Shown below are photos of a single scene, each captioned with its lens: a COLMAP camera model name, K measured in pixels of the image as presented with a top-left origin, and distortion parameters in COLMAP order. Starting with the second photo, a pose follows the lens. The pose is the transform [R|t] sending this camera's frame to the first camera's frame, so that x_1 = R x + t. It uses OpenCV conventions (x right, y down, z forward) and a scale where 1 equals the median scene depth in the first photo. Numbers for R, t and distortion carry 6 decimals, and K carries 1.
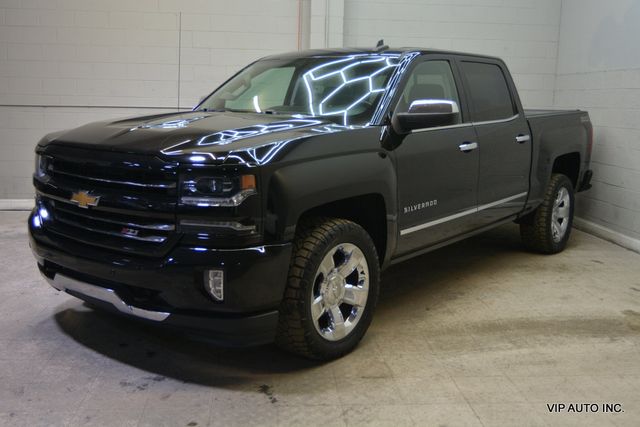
lens RADIAL K [[802.1, 0, 320.0], [0, 802.1, 213.5], [0, 0, 1]] dist [-0.019905, -0.030600]
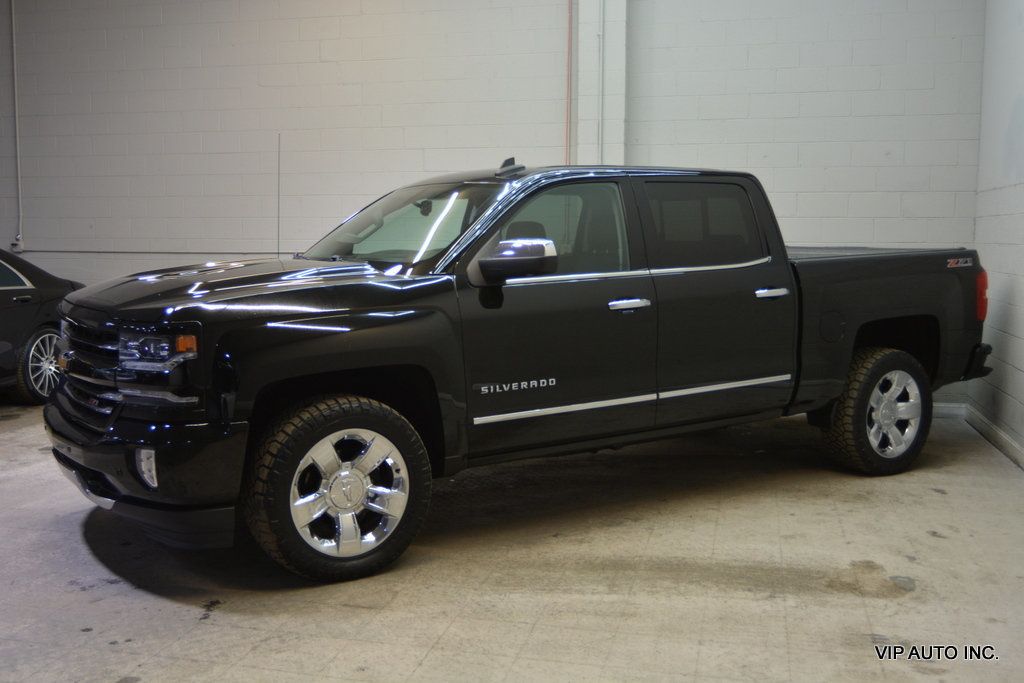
lens RADIAL K [[1283.3, 0, 512.0], [0, 1283.3, 341.5], [0, 0, 1]] dist [-0.019905, -0.030600]
pose [[0.925082, 0.013330, -0.379533, 0.638257], [-0.036522, 0.997874, -0.053972, 0.015051], [0.378007, 0.063790, 0.923603, -0.073367]]
